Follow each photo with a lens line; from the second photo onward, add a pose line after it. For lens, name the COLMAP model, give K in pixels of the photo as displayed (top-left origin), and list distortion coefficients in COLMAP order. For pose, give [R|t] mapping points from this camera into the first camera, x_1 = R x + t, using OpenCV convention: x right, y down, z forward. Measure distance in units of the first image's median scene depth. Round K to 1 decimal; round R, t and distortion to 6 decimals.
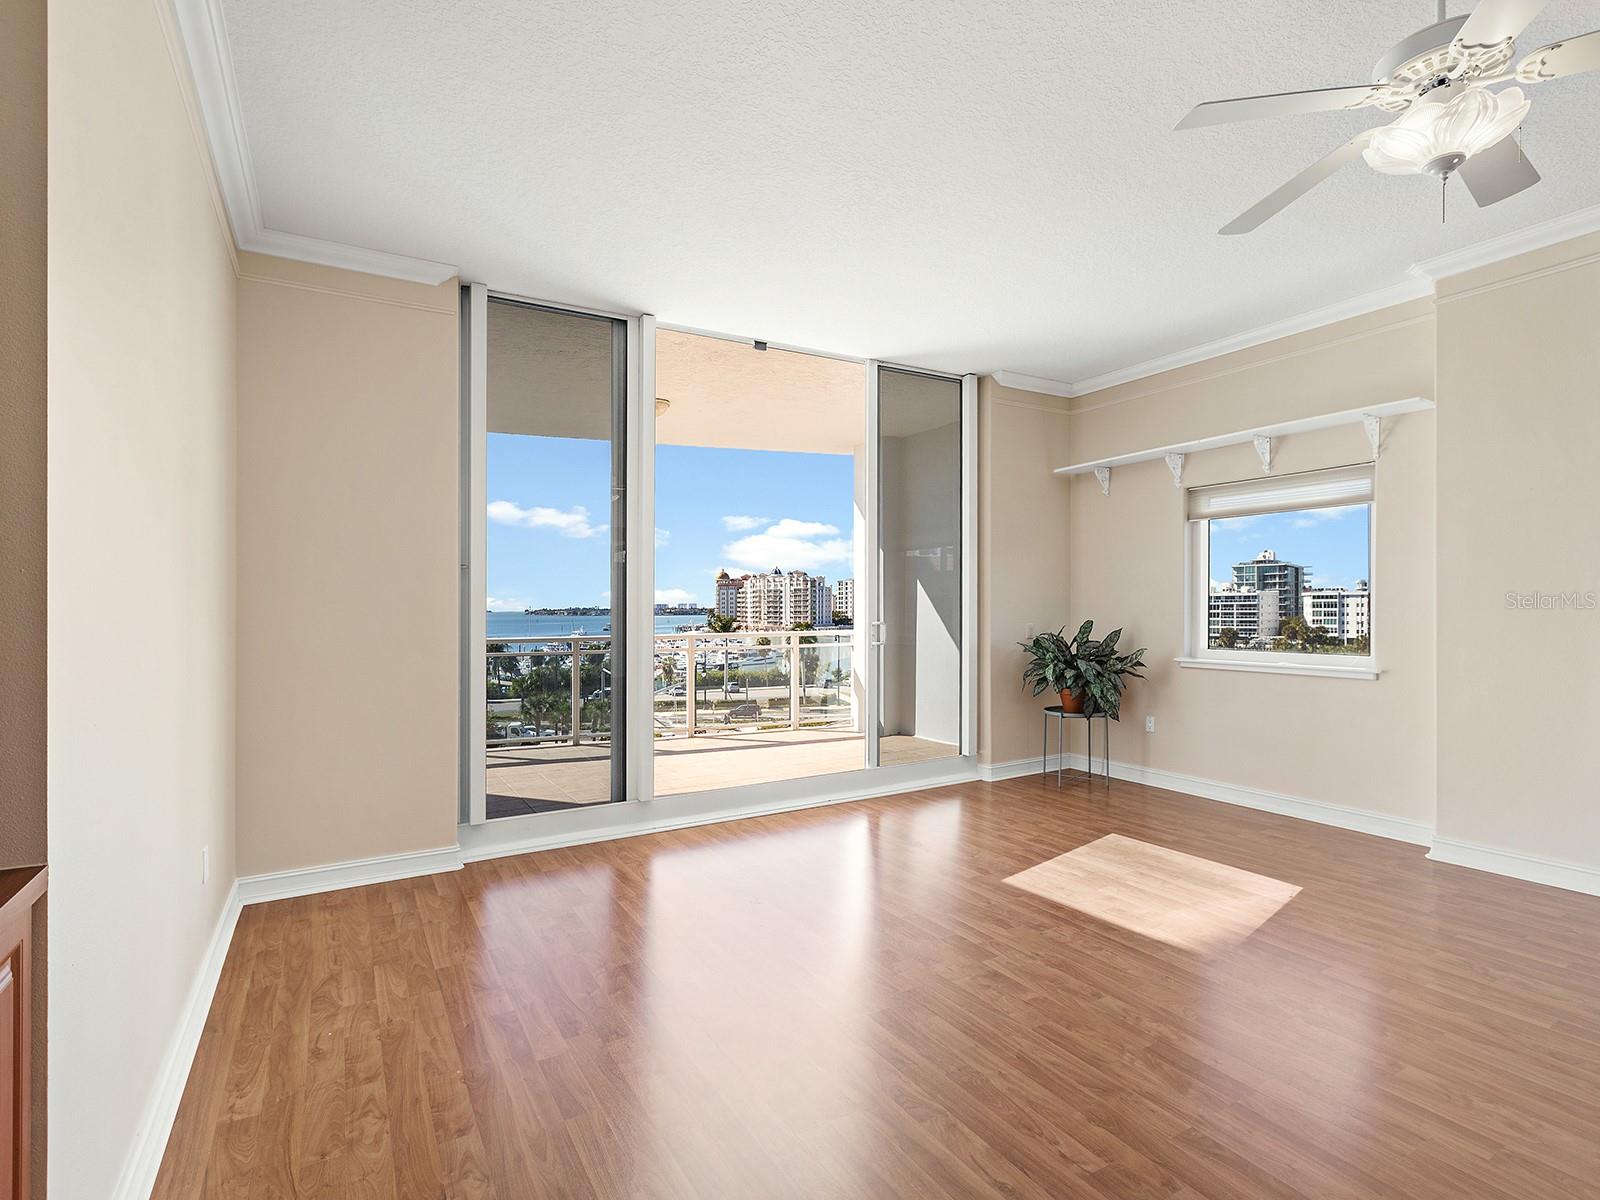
lens RADIAL K [[798.0, 0, 808.6], [0, 798.0, 599.9], [0, 0, 1]] dist [0.004283, -0.001193]
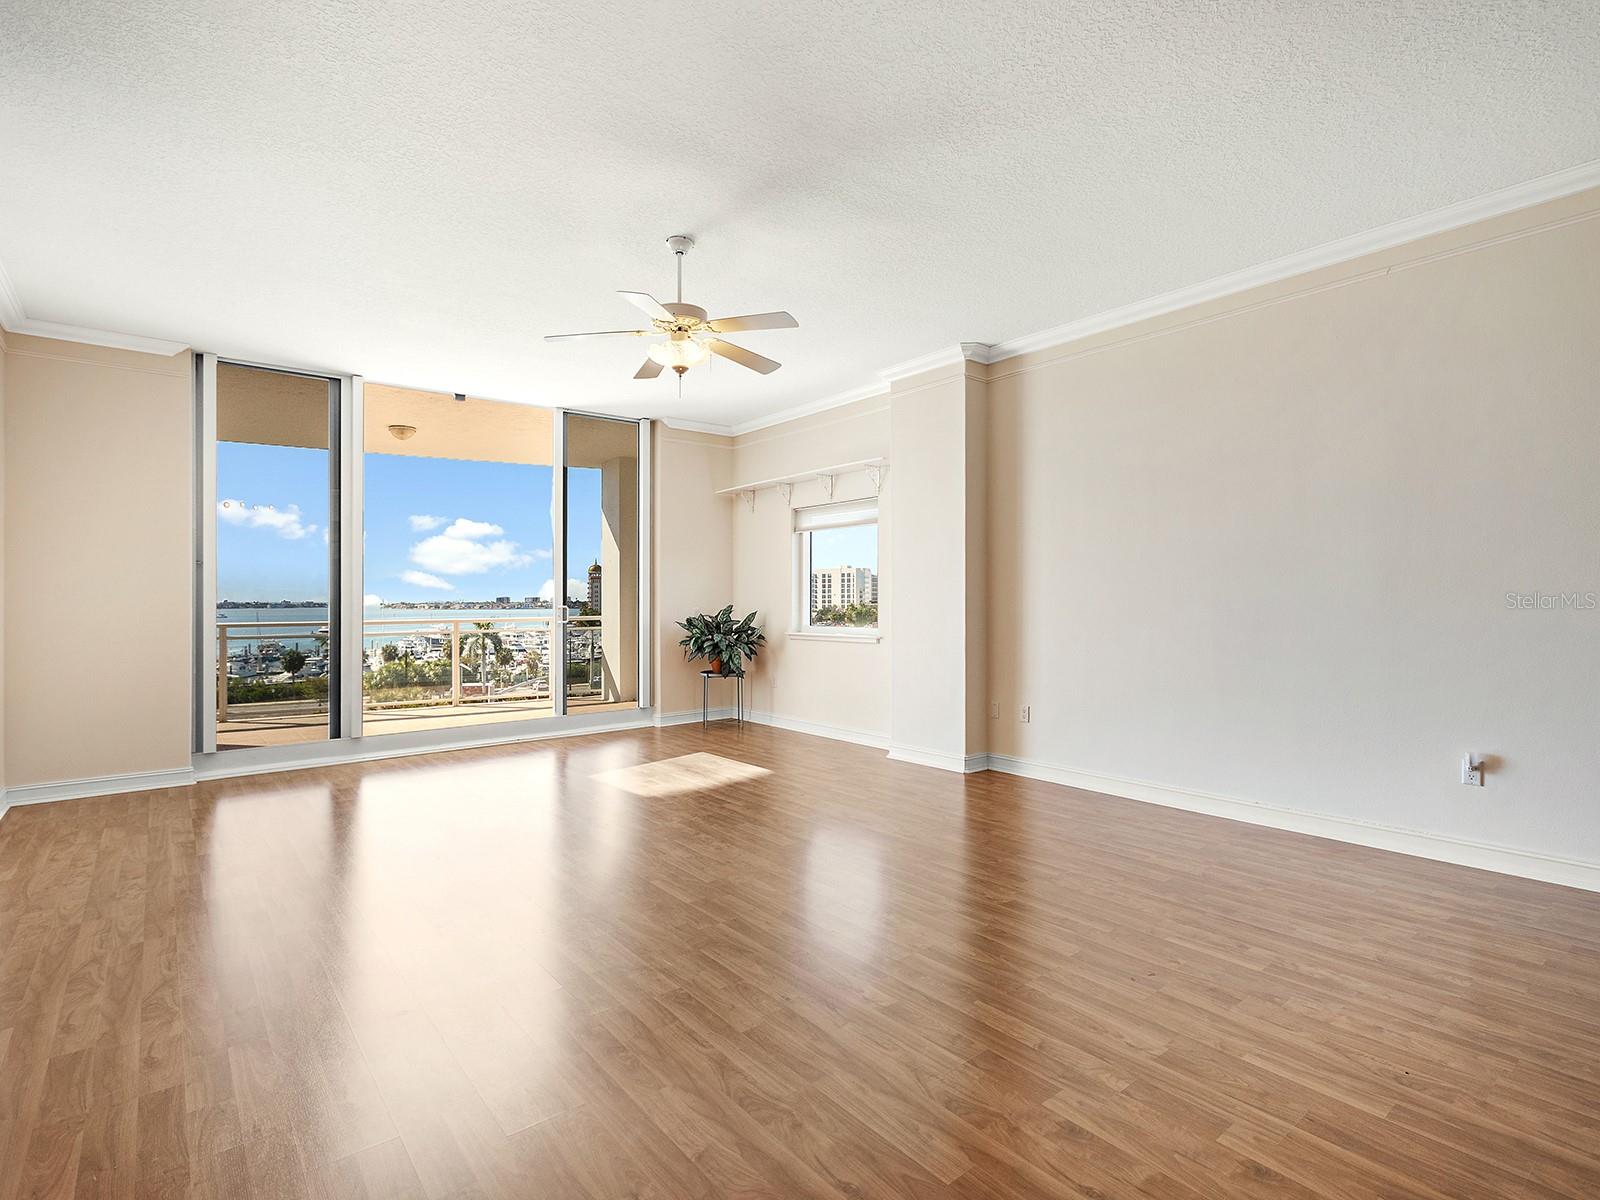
lens RADIAL K [[798.0, 0, 804.1], [0, 798.0, 595.0], [0, 0, 1]] dist [0.004283, -0.001193]
pose [[0.989487, 0.003116, 0.144591, 0.260653], [-0.003361, 0.999993, 0.001445, 0.005948], [-0.144585, -0.001916, 0.989491, -0.326532]]
